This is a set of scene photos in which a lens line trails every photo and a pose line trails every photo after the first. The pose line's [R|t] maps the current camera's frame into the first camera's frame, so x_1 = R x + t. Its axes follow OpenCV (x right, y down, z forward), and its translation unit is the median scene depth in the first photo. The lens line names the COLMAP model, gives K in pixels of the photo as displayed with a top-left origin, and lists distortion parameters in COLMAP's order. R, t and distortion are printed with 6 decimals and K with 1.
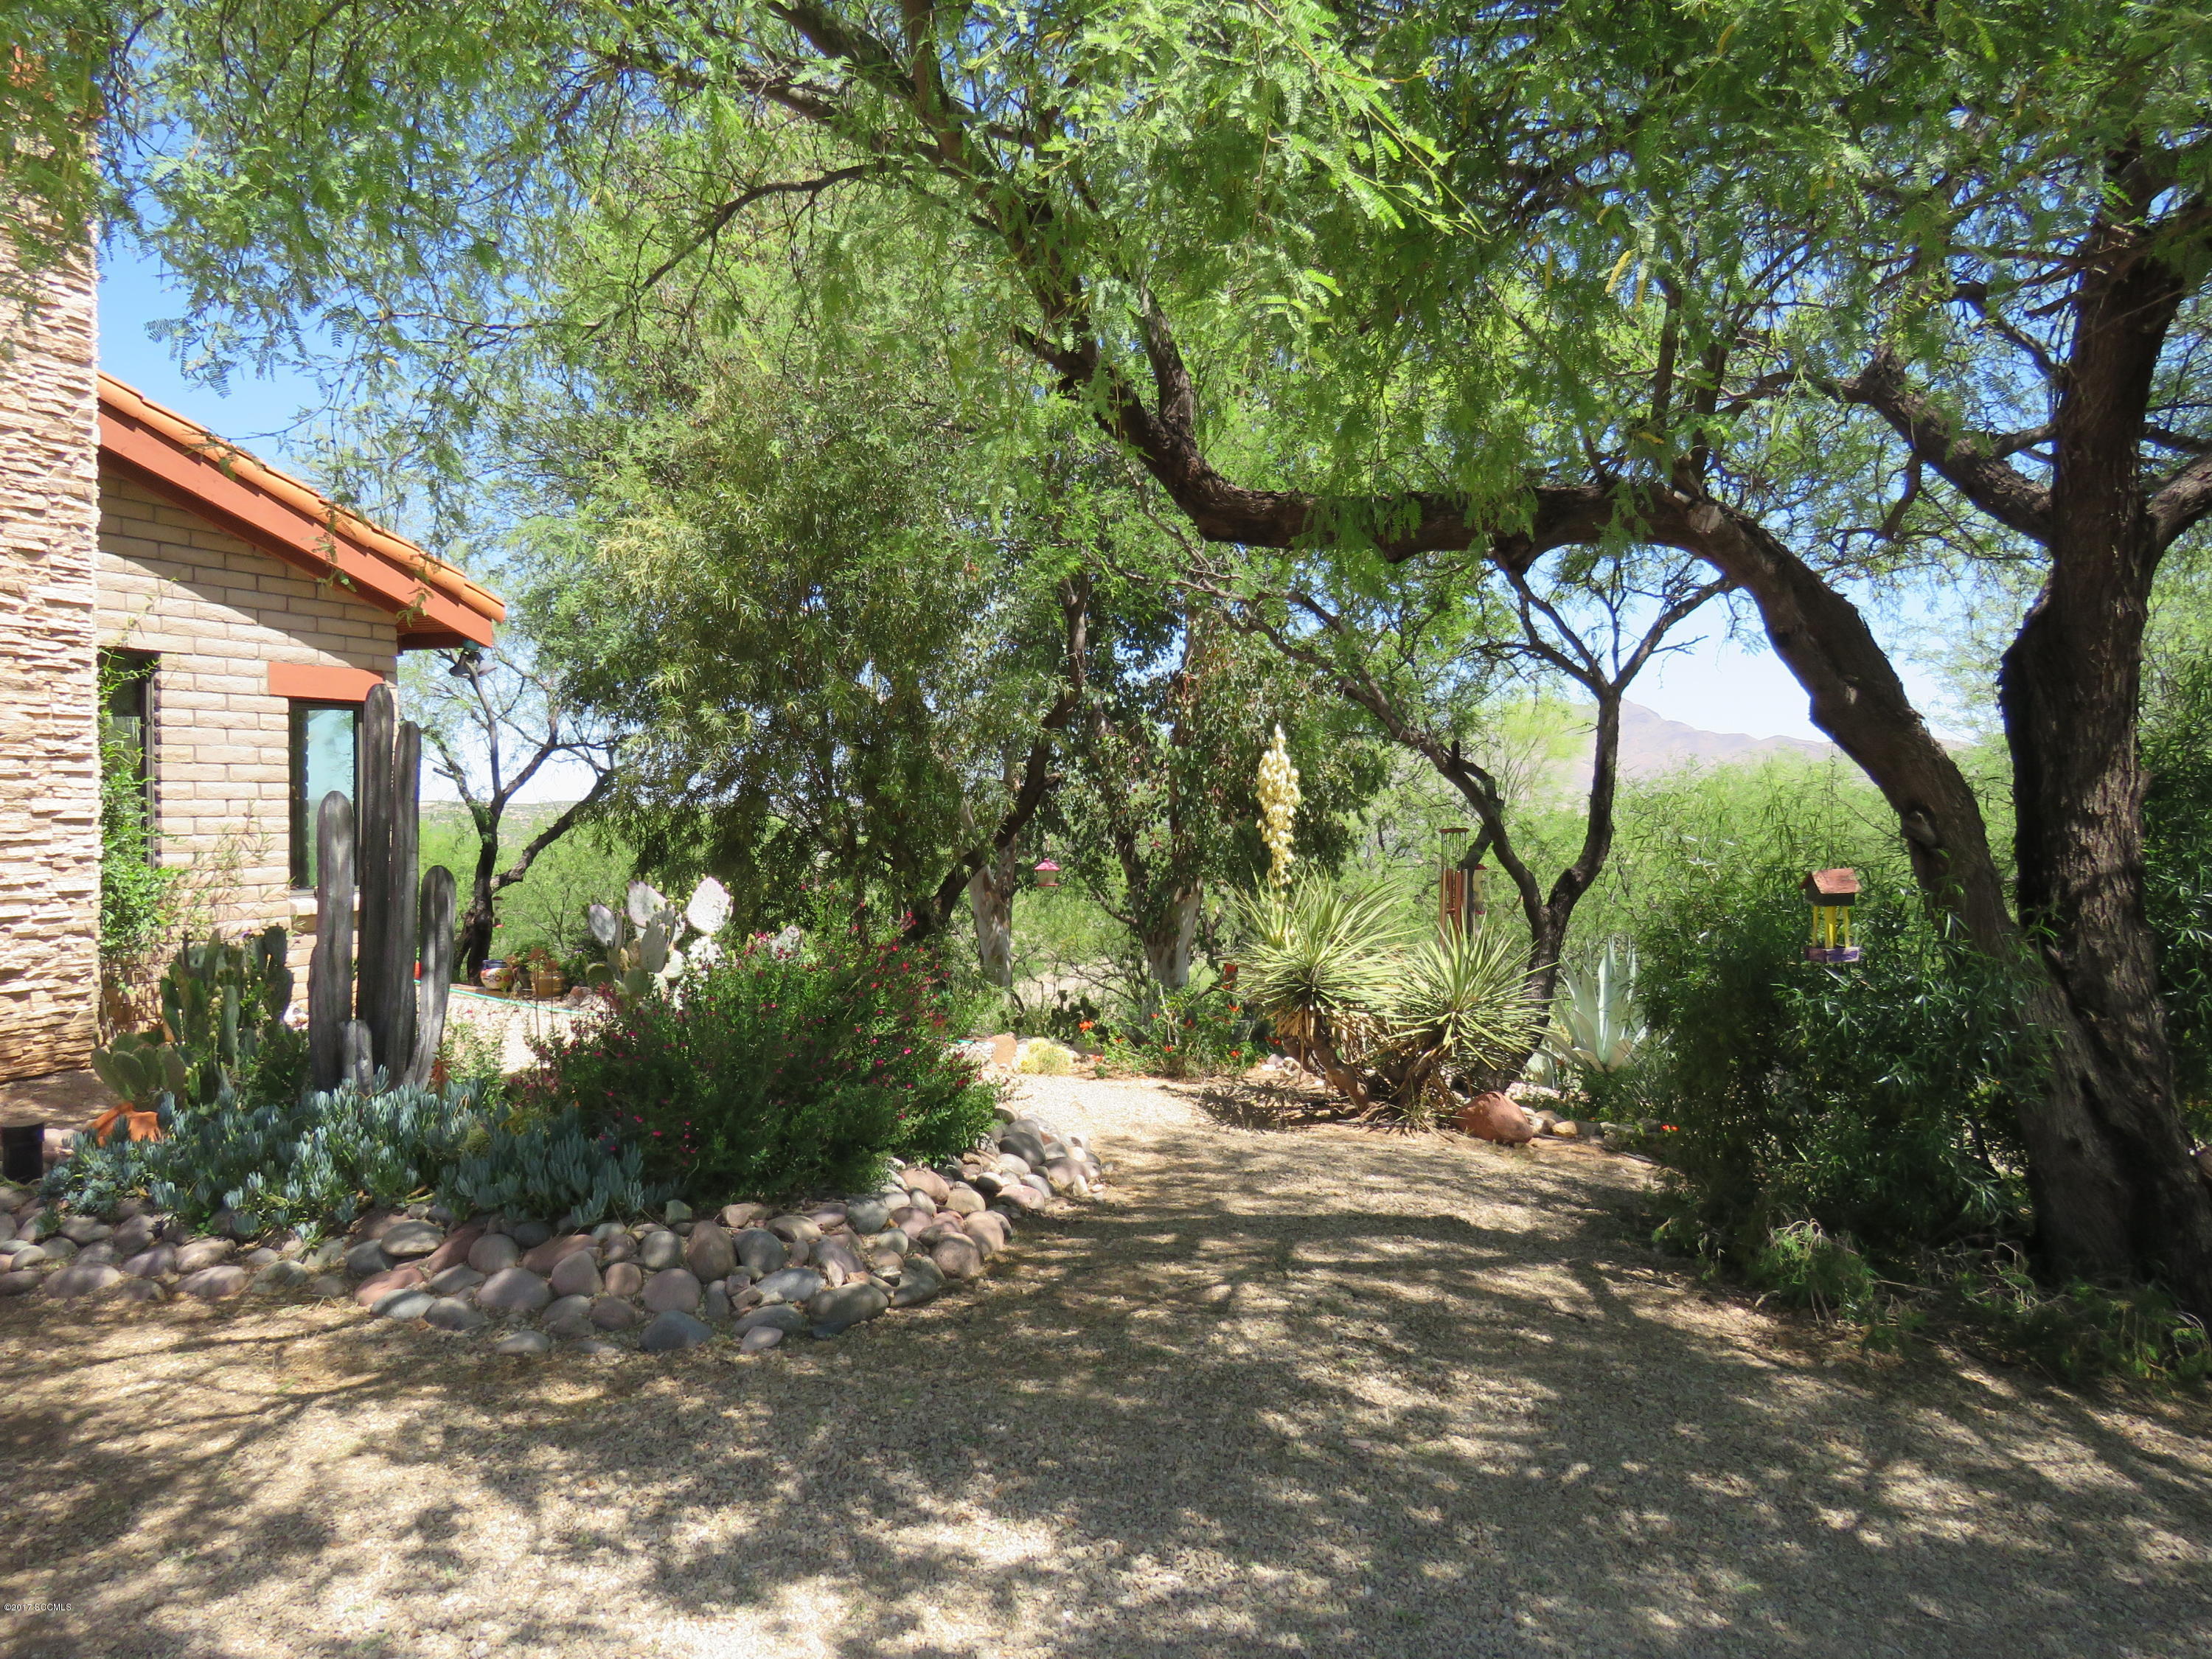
lens RADIAL K [[1619.7, 0, 1098.2], [0, 1619.7, 823.0], [0, 0, 1]] dist [0.000447, 0.008792]
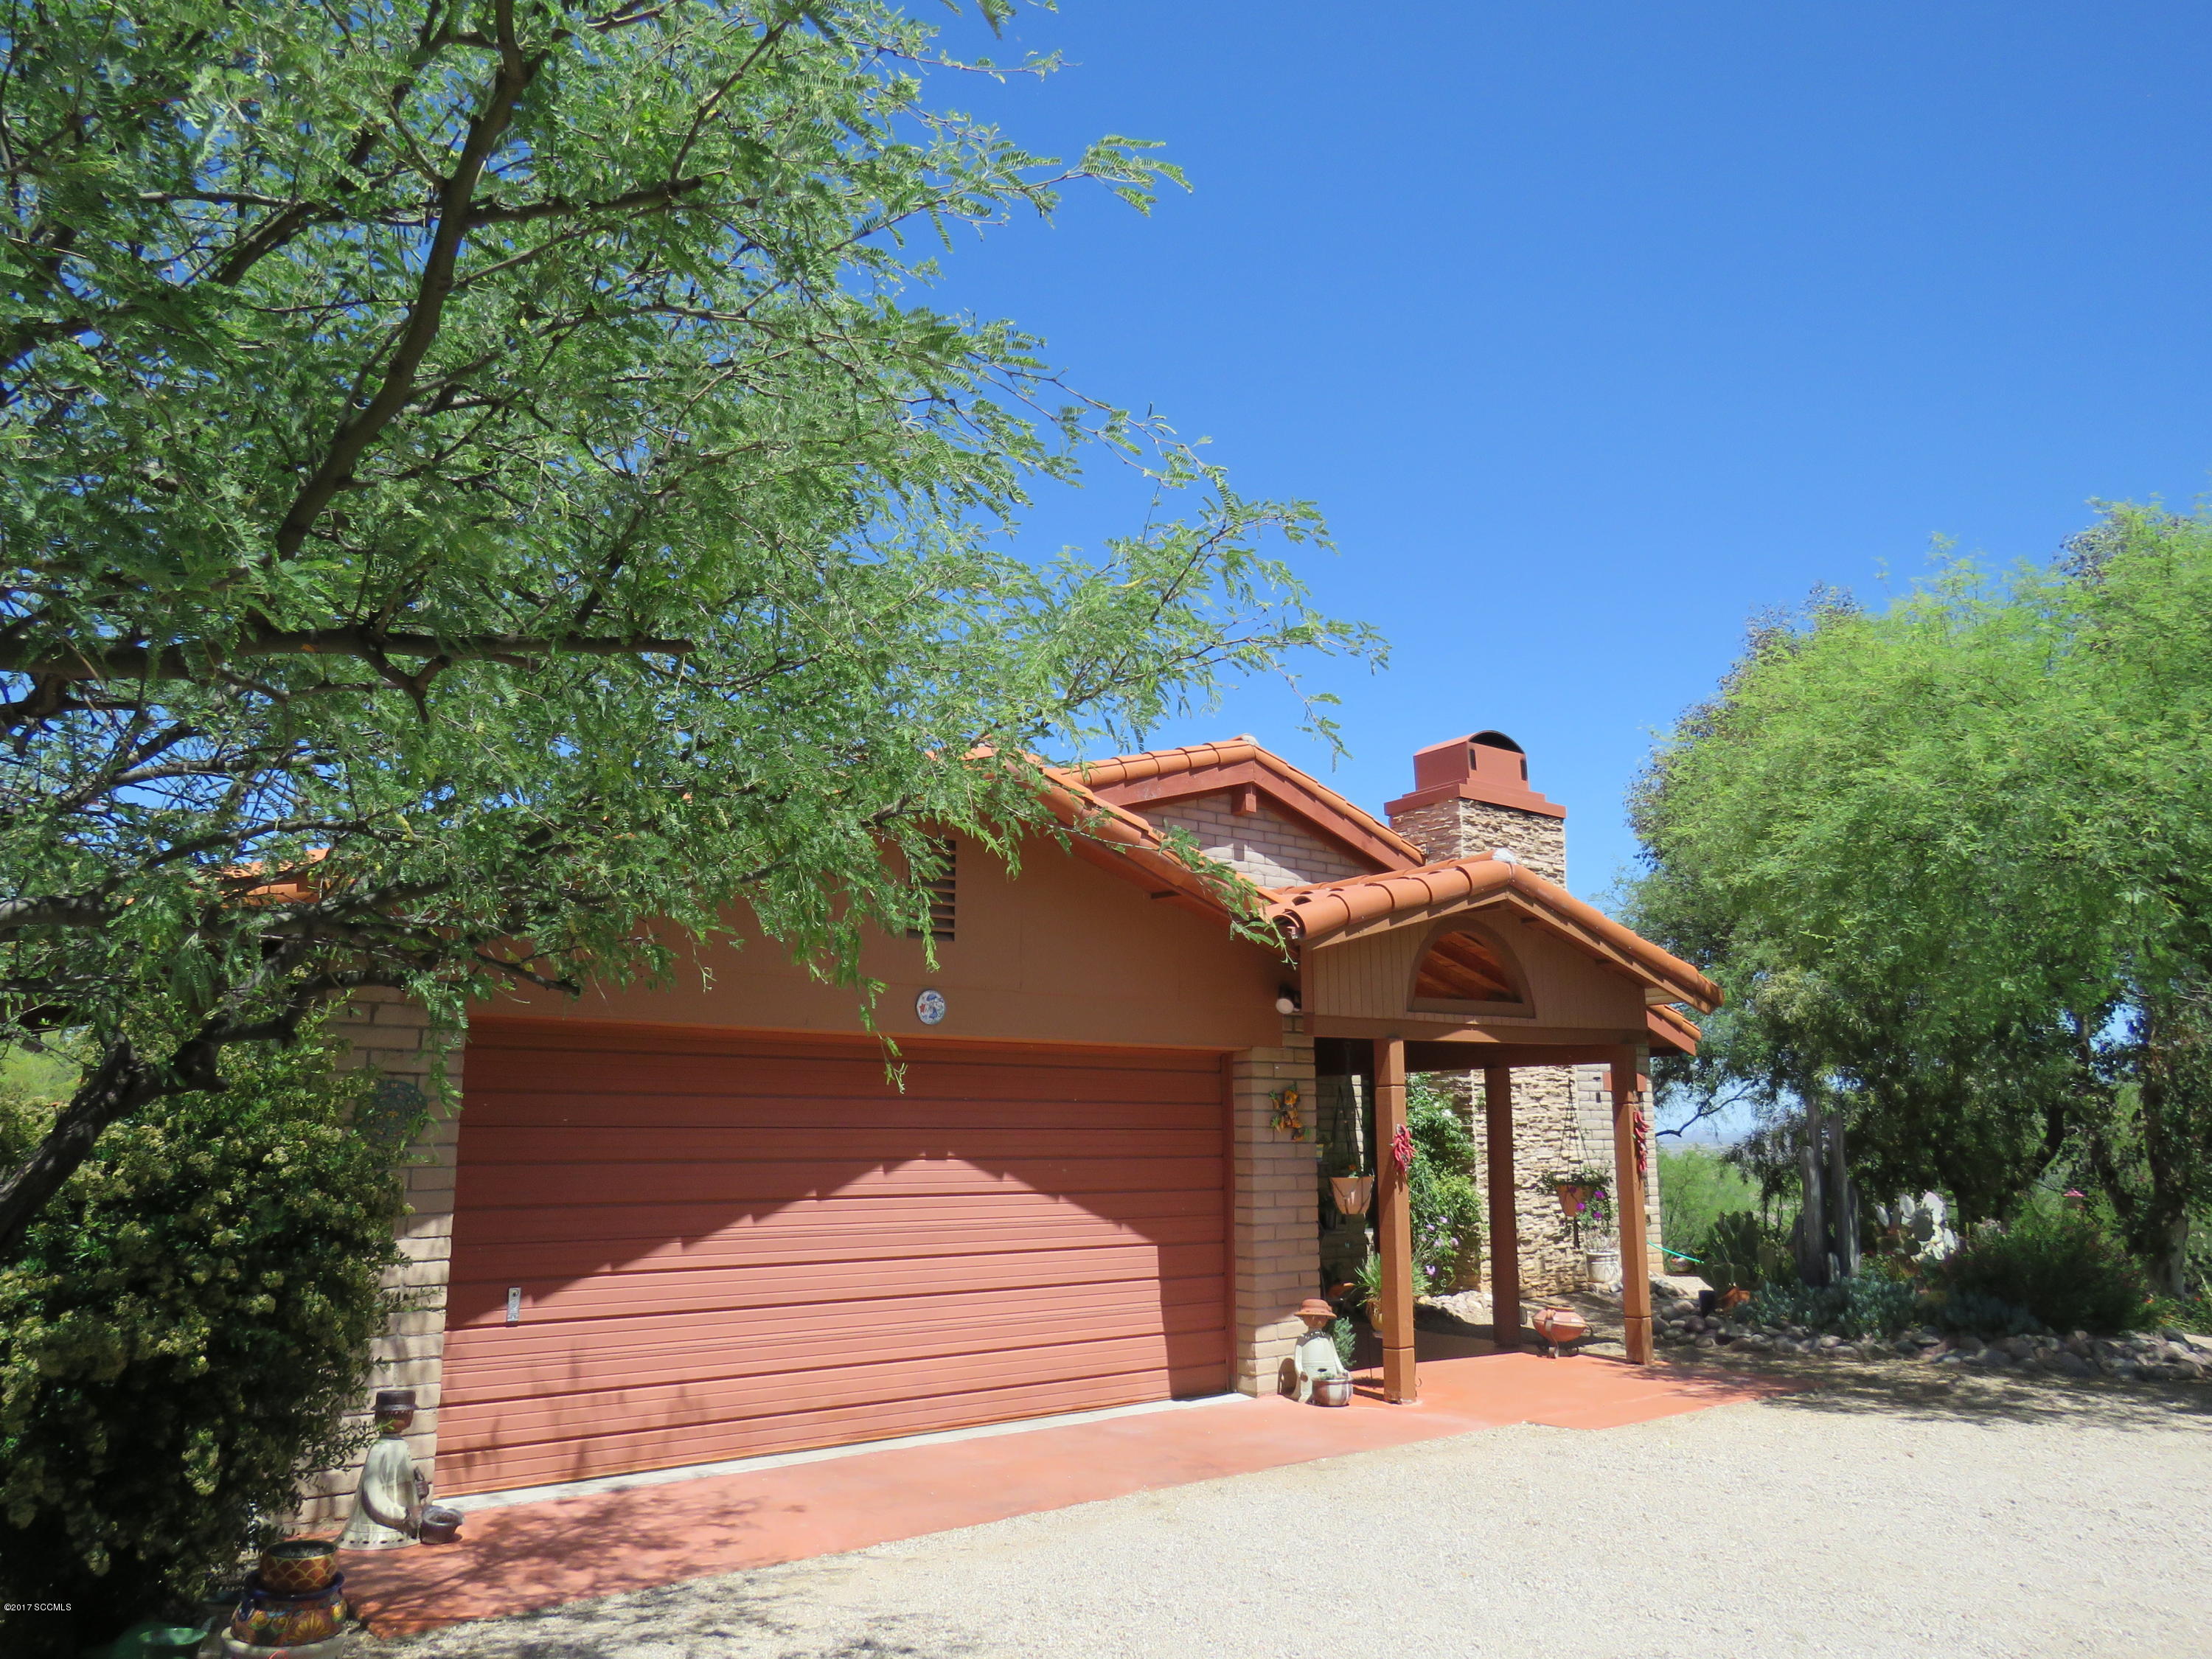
lens RADIAL K [[1619.7, 0, 1110.7], [0, 1619.7, 831.1], [0, 0, 1]] dist [0.000447, 0.008792]
pose [[0.901964, -0.091900, -0.421918, -0.385685], [0.004188, 0.978906, -0.204267, 0.007783], [0.431791, 0.182475, 0.883323, -1.574863]]
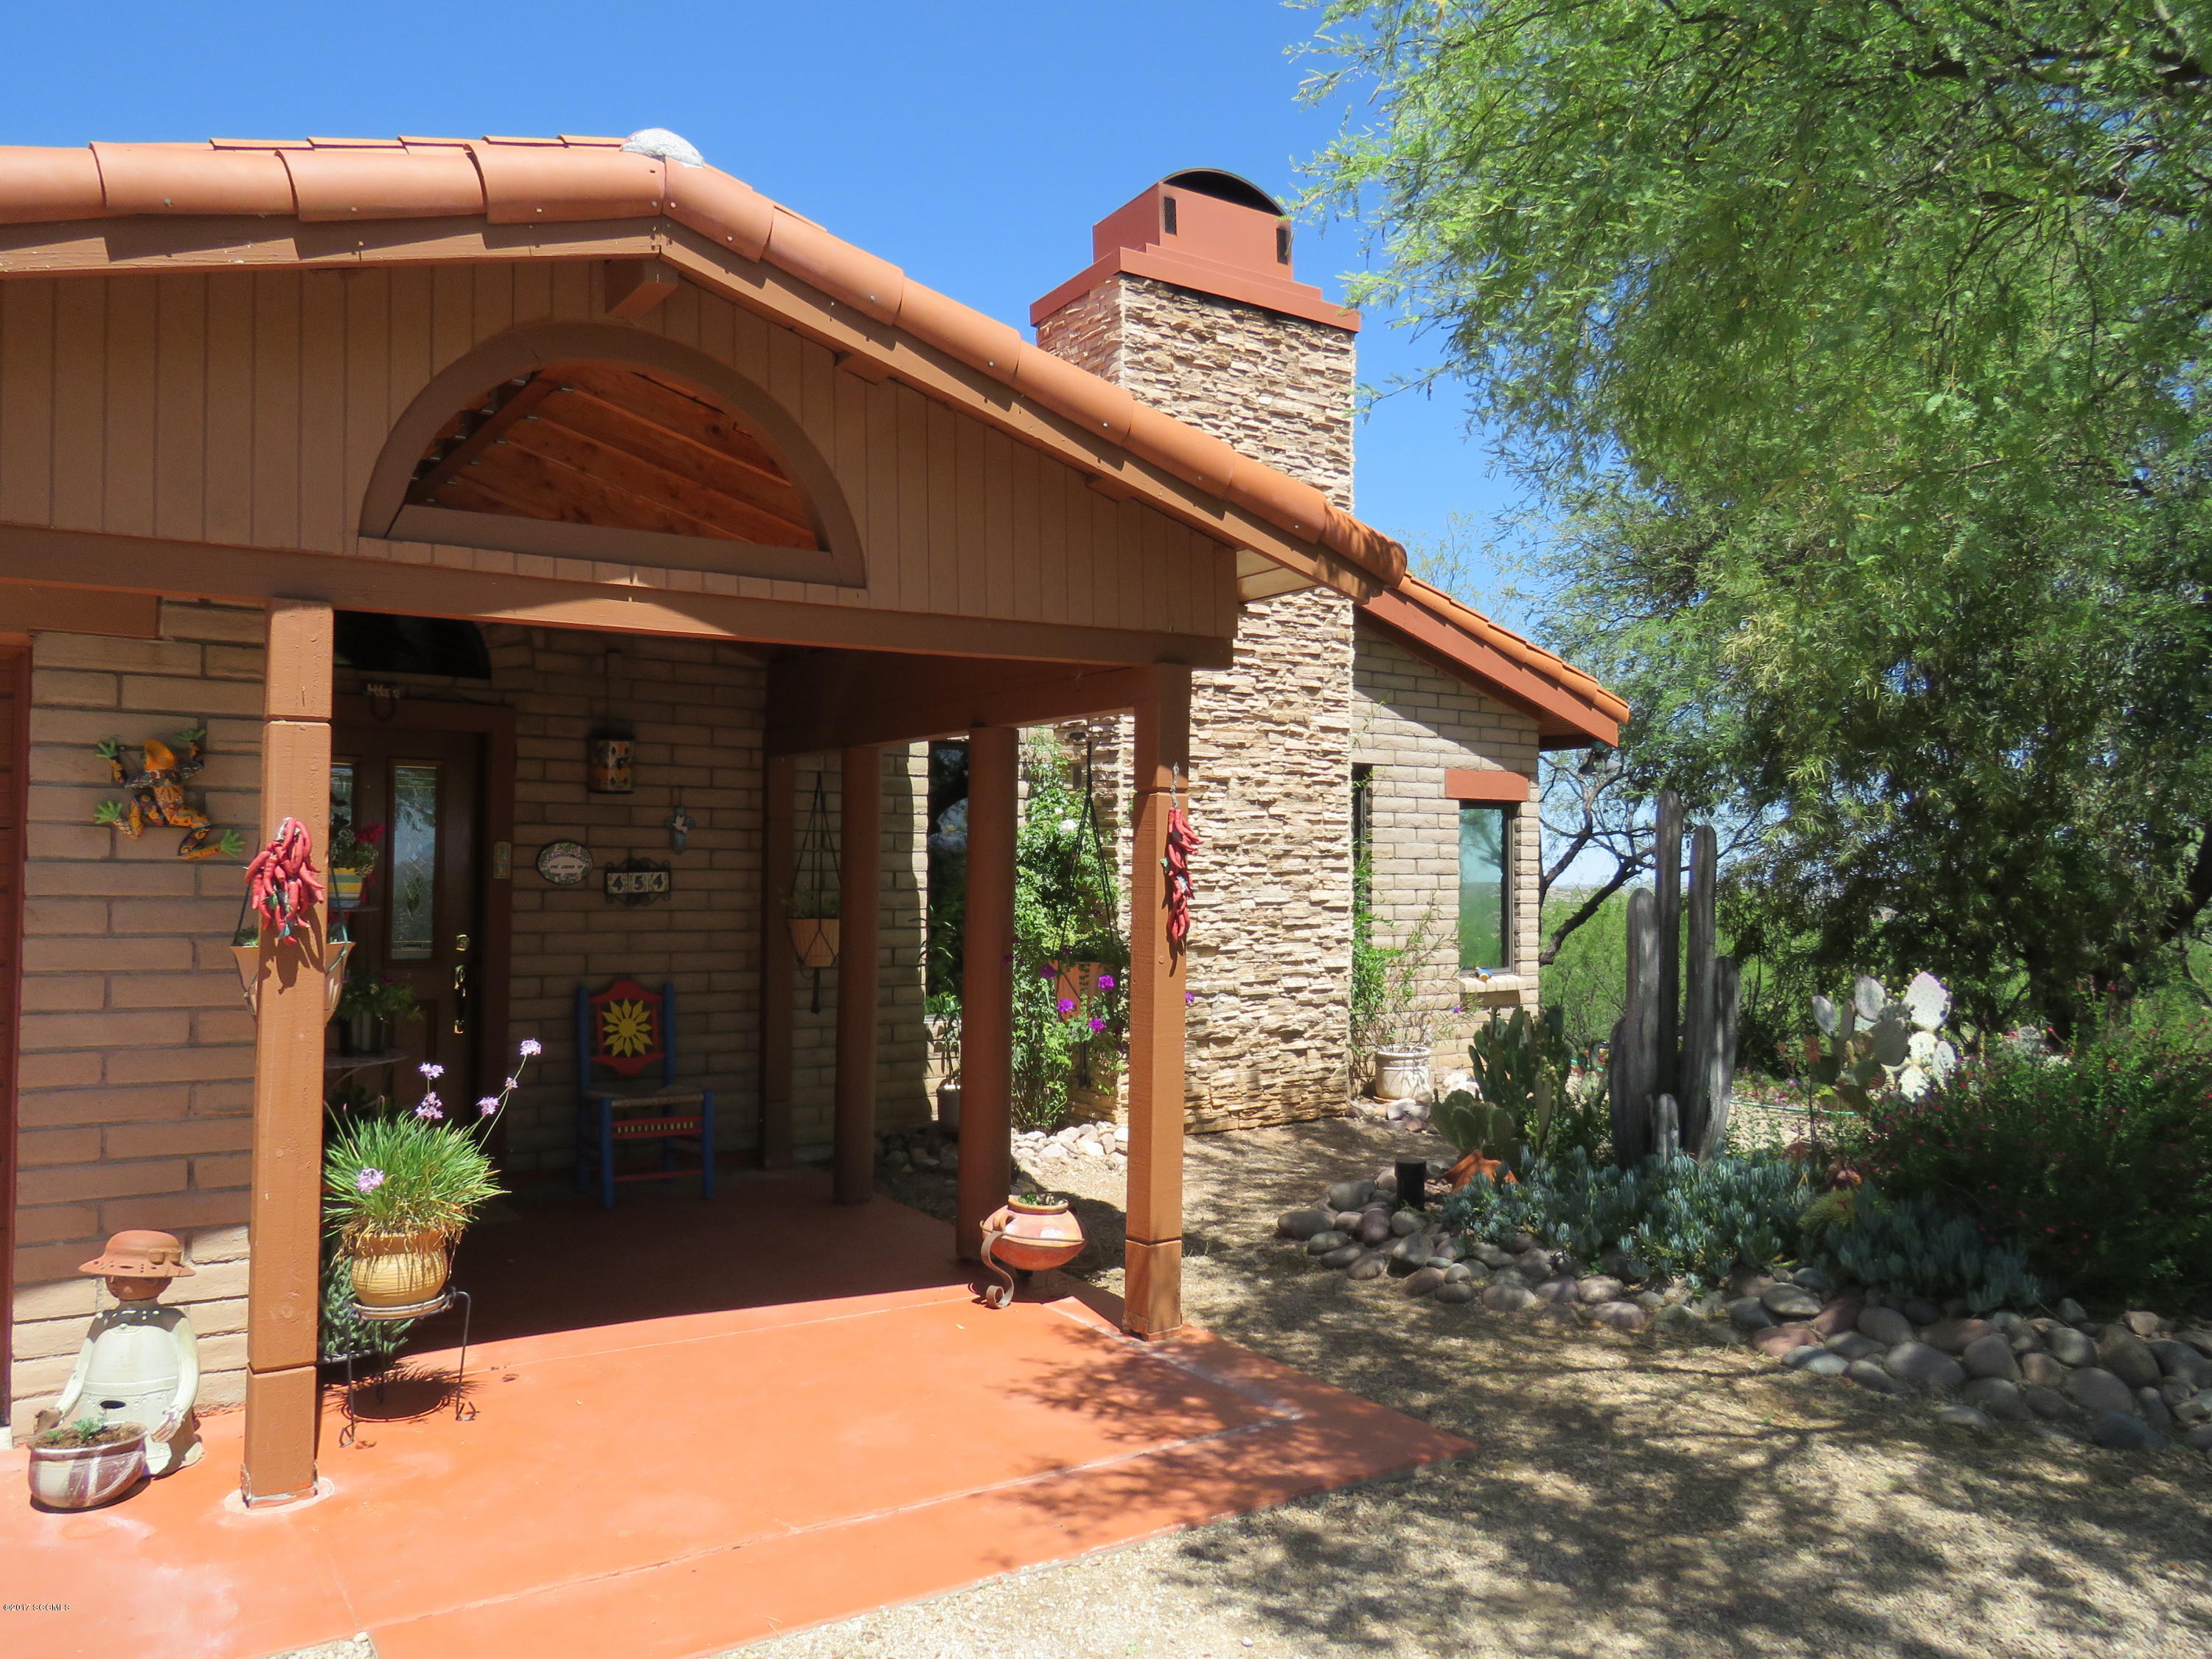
lens RADIAL K [[1619.7, 0, 1097.7], [0, 1619.7, 827.4], [0, 0, 1]] dist [0.000447, 0.008792]
pose [[0.852863, -0.016252, -0.521882, -0.222216], [-0.008765, 0.998929, -0.045431, -0.007804], [0.522061, 0.043321, 0.851807, -0.169872]]
